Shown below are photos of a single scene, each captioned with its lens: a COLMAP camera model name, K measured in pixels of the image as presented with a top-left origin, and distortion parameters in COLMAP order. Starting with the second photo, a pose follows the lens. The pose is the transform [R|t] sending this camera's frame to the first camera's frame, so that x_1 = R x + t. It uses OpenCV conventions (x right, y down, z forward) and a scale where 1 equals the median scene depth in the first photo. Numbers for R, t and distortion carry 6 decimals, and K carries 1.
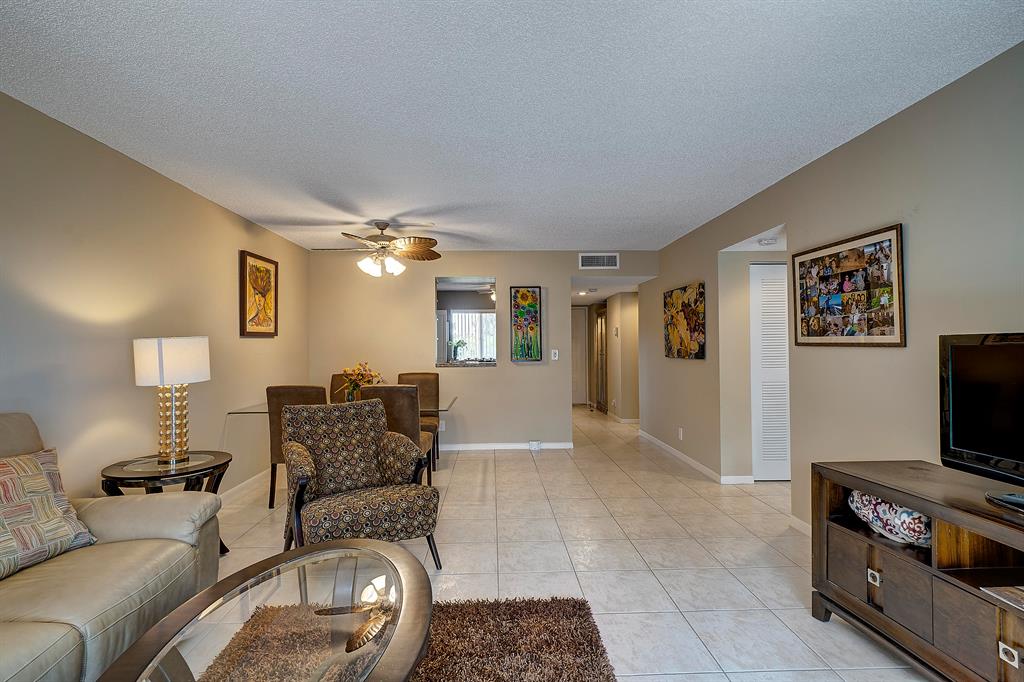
lens RADIAL K [[483.8, 0, 508.7], [0, 483.8, 340.8], [0, 0, 1]] dist [-0.000982, -0.000172]
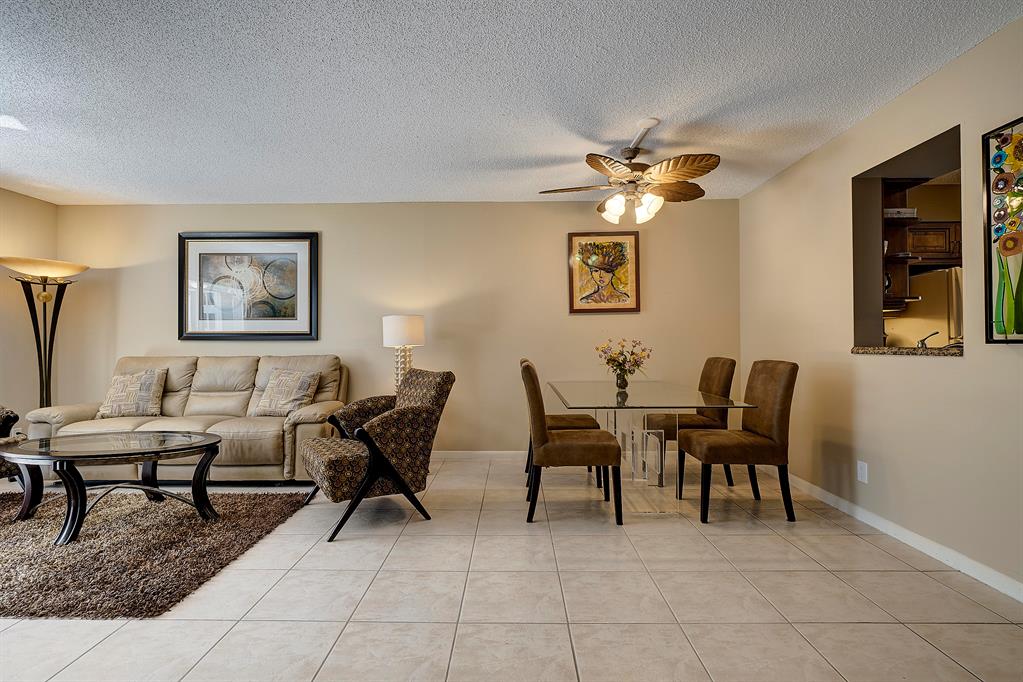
lens RADIAL K [[483.3, 0, 508.2], [0, 483.3, 340.8], [0, 0, 1]] dist [-0.000982, -0.000172]
pose [[-0.050791, -0.000007, -0.998709, 0.393909], [0.012435, 0.999922, -0.000639, 0.037841], [0.998632, -0.012451, -0.050787, 0.688987]]
